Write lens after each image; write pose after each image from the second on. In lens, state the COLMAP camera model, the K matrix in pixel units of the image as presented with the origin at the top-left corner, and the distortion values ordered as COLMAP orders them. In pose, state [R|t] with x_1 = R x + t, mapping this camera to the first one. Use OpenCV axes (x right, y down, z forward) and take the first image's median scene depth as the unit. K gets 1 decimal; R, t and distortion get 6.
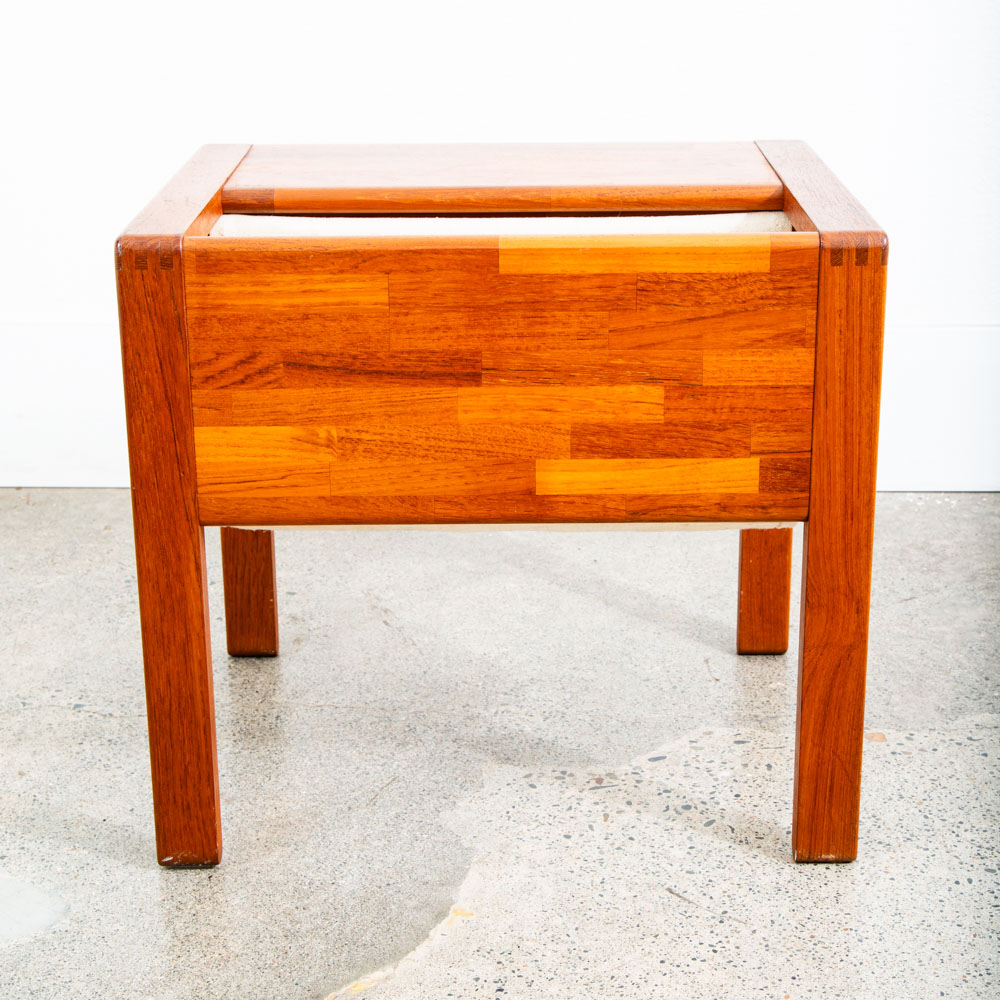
lens RADIAL K [[1911.4, 0, 510.7], [0, 1911.4, 413.1], [0, 0, 1]] dist [0.115876, 0.000000]
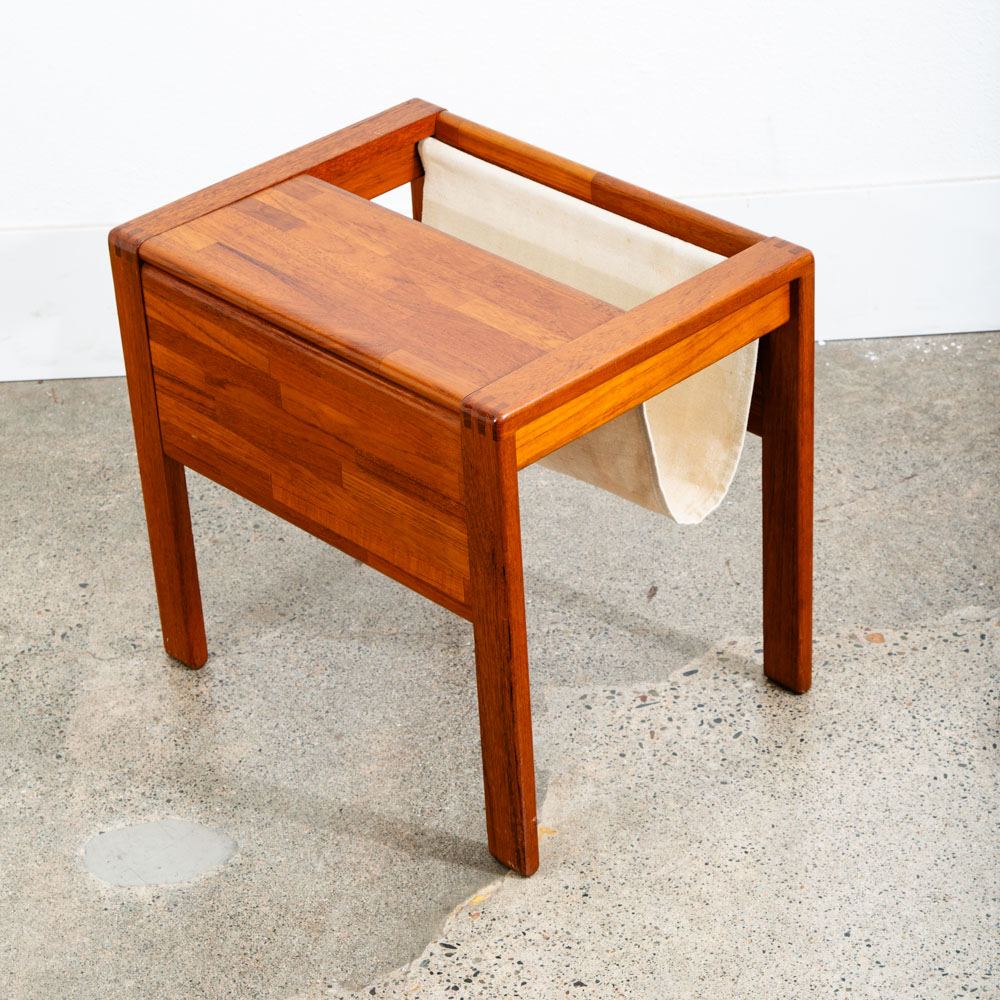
lens RADIAL K [[2800.6, 0, 493.9], [0, 2800.6, 491.3], [0, 0, 1]] dist [0.218813, 0.000000]
pose [[0.997853, -0.062397, 0.019900, -0.075503], [0.055650, 0.968004, 0.244685, -0.375519], [-0.034531, -0.243052, 0.969398, -0.674693]]
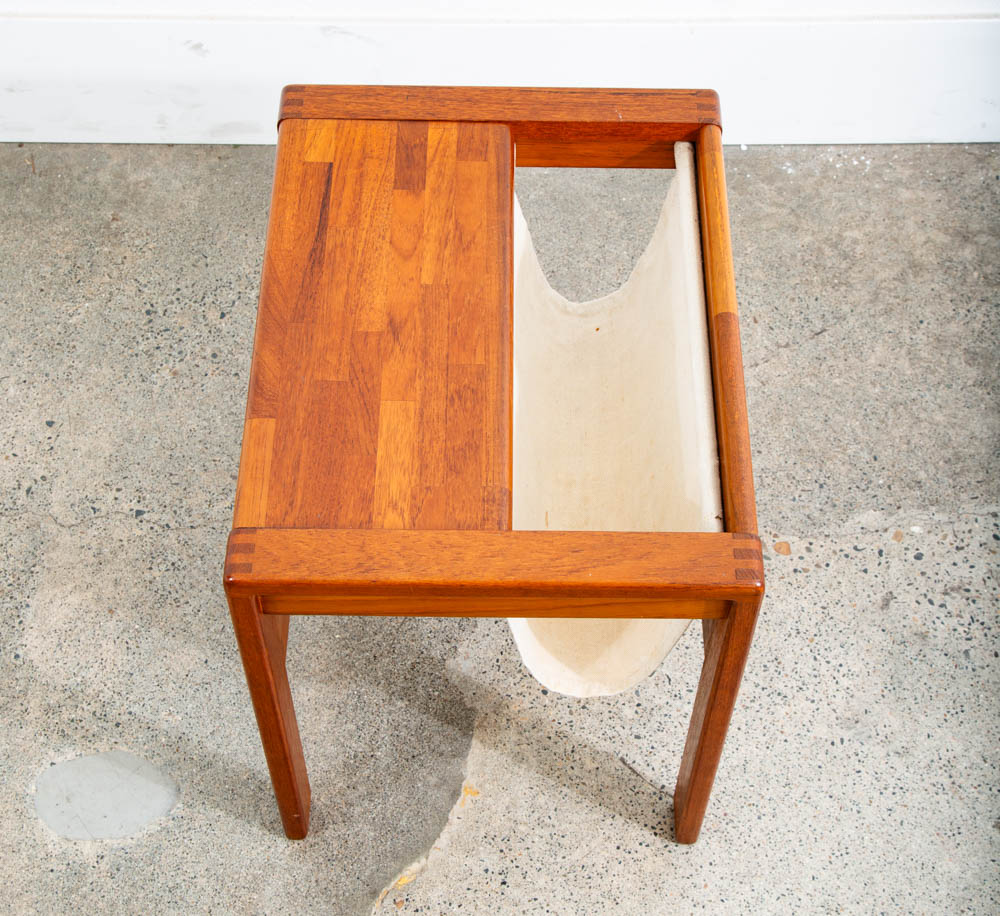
lens RADIAL K [[1620.1, 0, 498.0], [0, 1620.1, 496.9], [0, 0, 1]] dist [0.038373, 0.000000]
pose [[0.998792, -0.026735, 0.041228, -0.043338], [-0.004537, 0.785268, 0.619139, -0.556410], [-0.048927, -0.618578, 0.784198, 0.208347]]
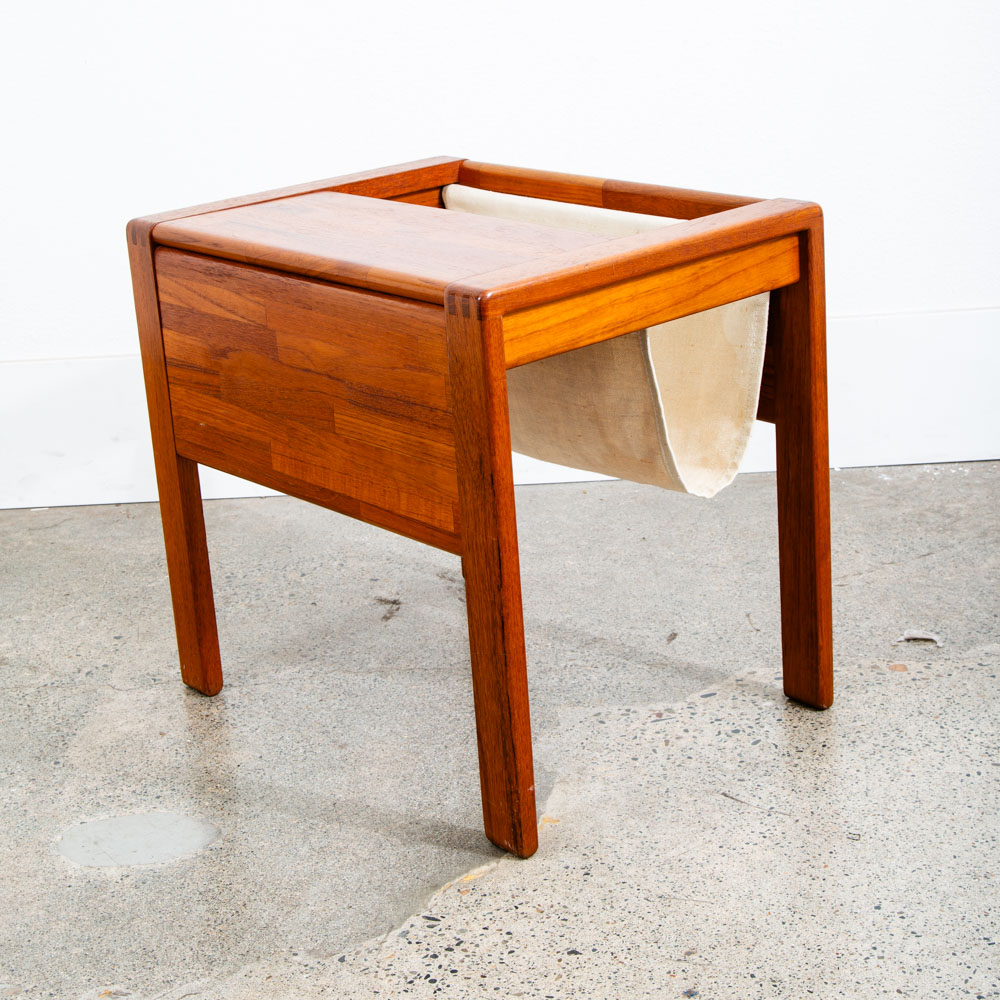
lens RADIAL K [[1983.3, 0, 498.7], [0, 1983.3, 442.6], [0, 0, 1]] dist [0.062367, 0.000000]
pose [[0.998317, -0.054010, -0.021104, -0.016679], [0.053999, 0.998540, -0.001092, 0.024614], [0.021132, -0.000050, 0.999777, -0.202628]]
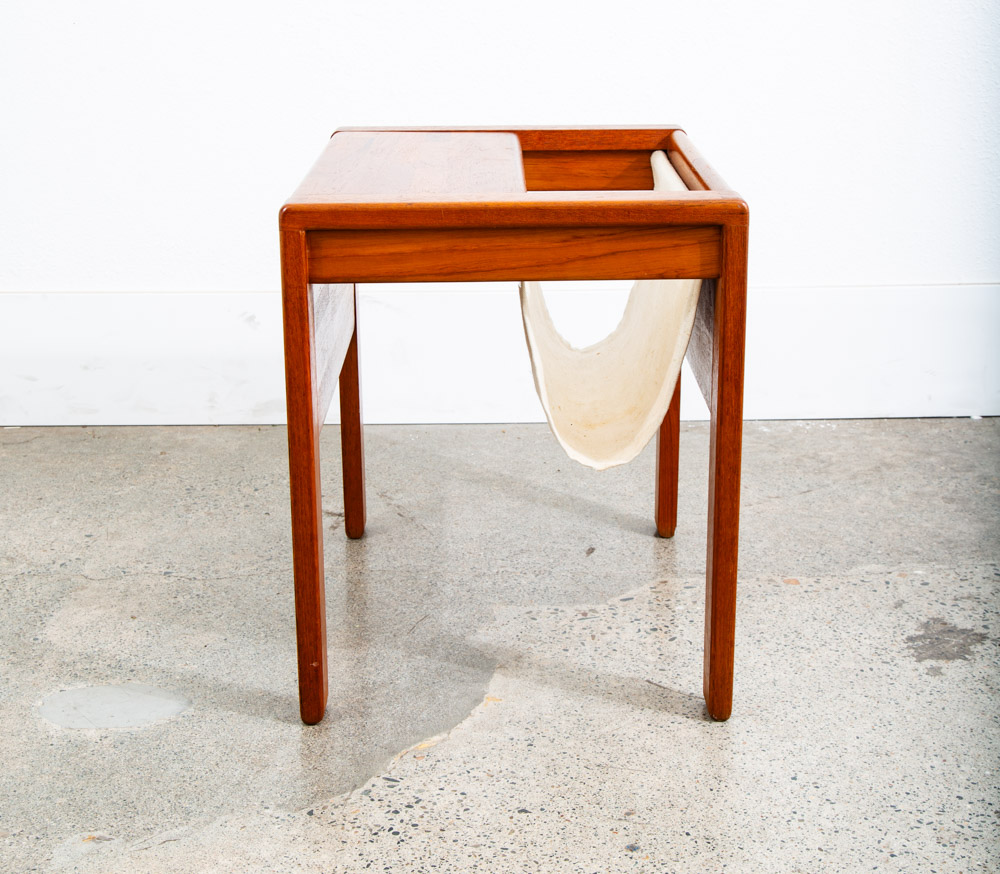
lens RADIAL K [[1661.7, 0, 500.7], [0, 1661.7, 445.9], [0, 0, 1]] dist [0.055254, 0.000000]
pose [[0.998247, -0.012574, 0.057834, -0.075991], [0.012358, 0.999915, 0.004092, 0.074603], [-0.057881, -0.003371, 0.998318, -0.120409]]
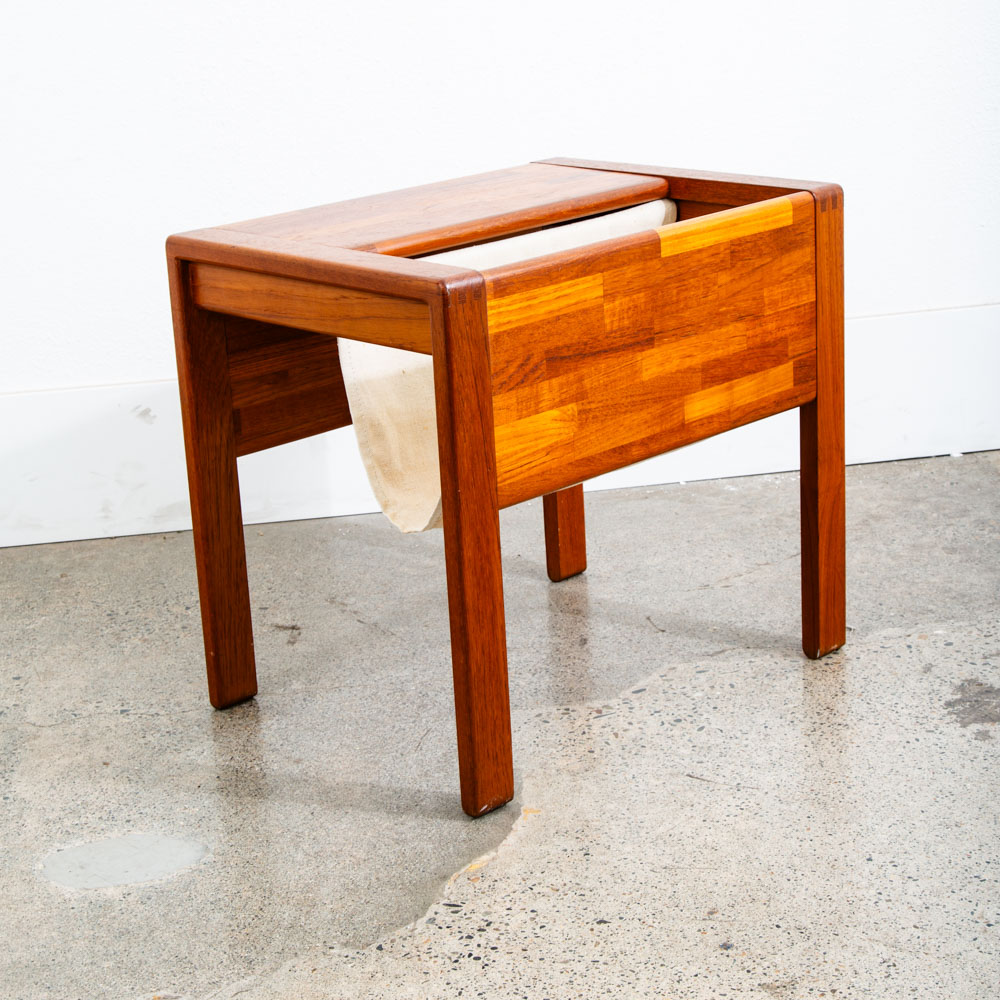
lens RADIAL K [[2084.6, 0, 480.4], [0, 2084.6, 504.4], [0, 0, 1]] dist [0.082188, 0.000000]
pose [[0.982673, -0.098955, 0.156719, -0.223376], [0.098888, 0.995064, 0.008244, 0.046580], [-0.156761, 0.007397, 0.987609, -0.279750]]
